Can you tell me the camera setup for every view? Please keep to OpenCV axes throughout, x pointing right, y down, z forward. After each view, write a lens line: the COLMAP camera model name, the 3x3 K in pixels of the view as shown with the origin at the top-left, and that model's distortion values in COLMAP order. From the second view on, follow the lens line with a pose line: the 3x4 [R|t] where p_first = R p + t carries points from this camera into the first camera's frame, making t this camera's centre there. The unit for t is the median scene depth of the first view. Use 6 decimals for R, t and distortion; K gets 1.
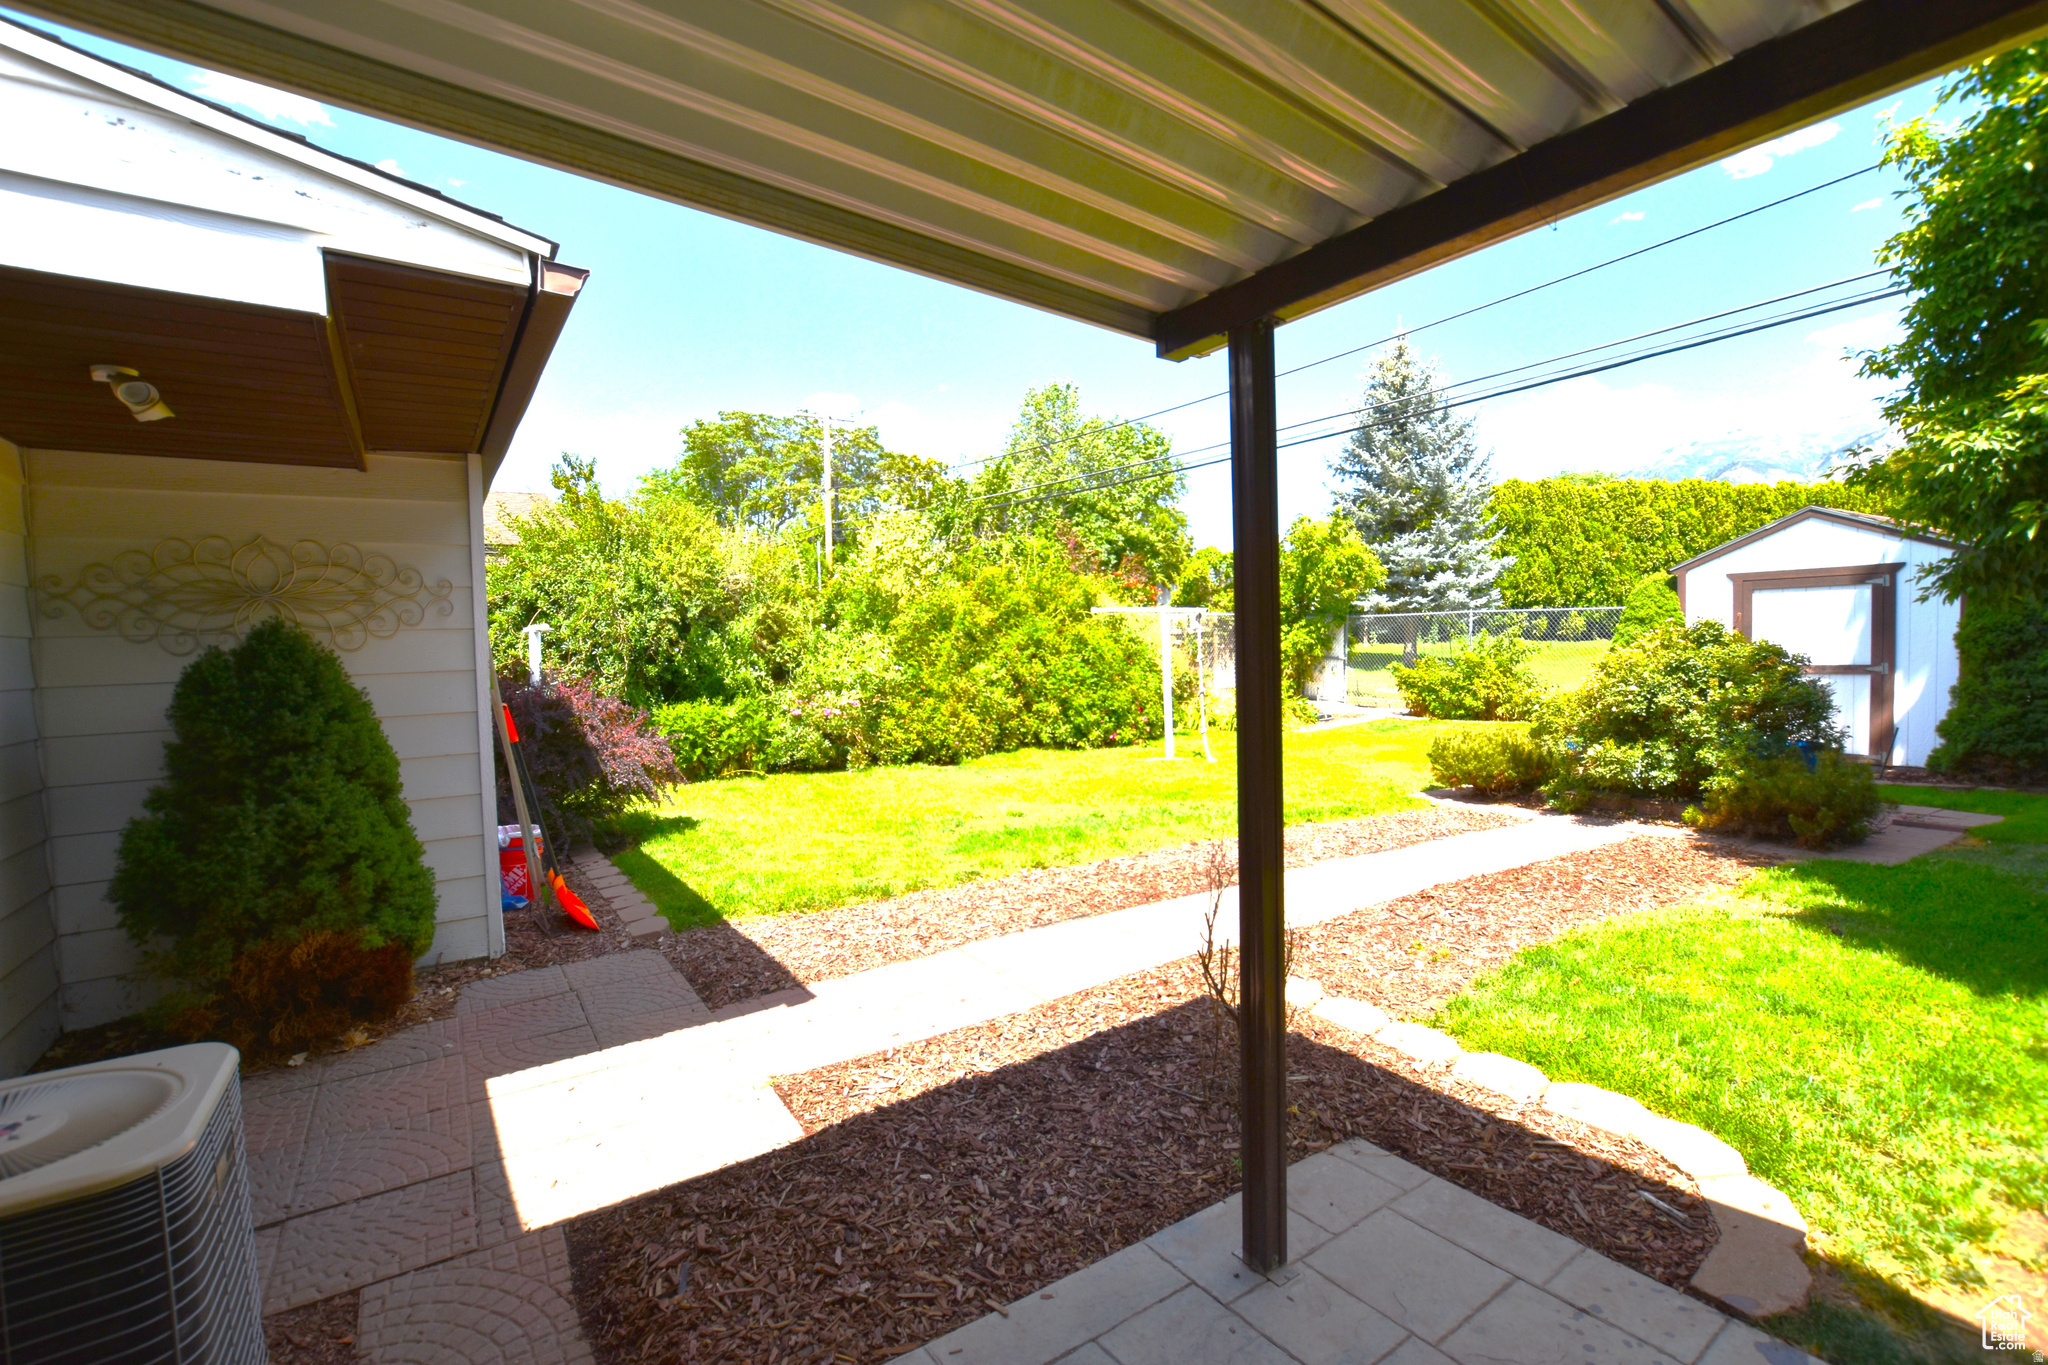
lens RADIAL K [[904.5, 0, 1025.0], [0, 904.5, 687.8], [0, 0, 1]] dist [-0.028210, -0.000280]
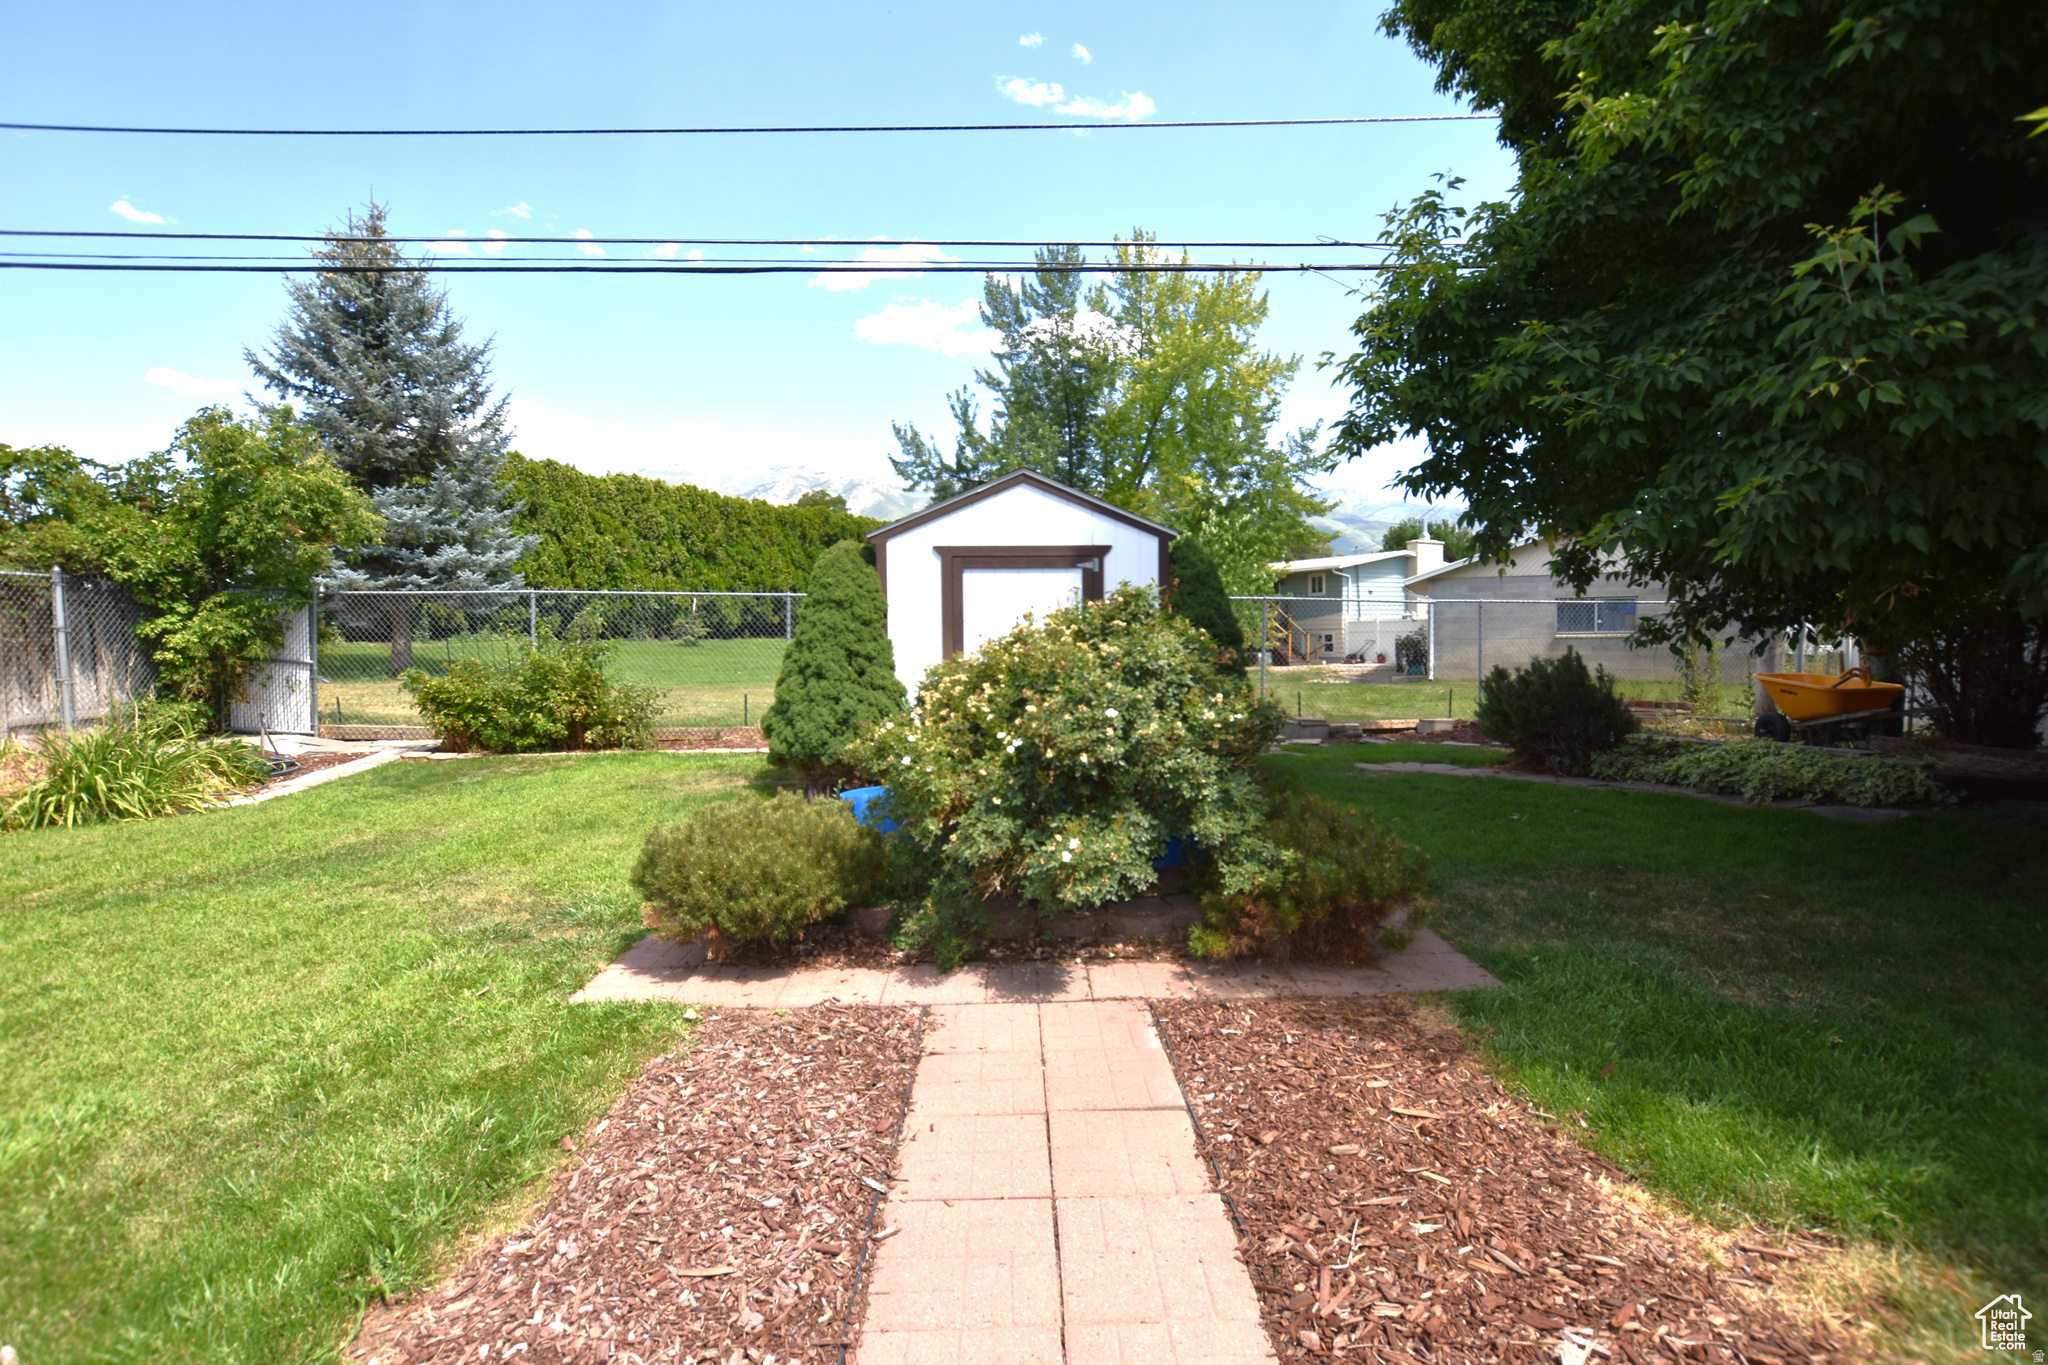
lens RADIAL K [[904.5, 0, 1025.0], [0, 904.5, 687.8], [0, 0, 1]] dist [-0.028210, -0.000280]
pose [[0.502013, -0.030839, 0.864310, 0.062144], [0.033989, 0.999296, 0.015913, -0.006423], [-0.864192, 0.021388, 0.502708, 0.220167]]
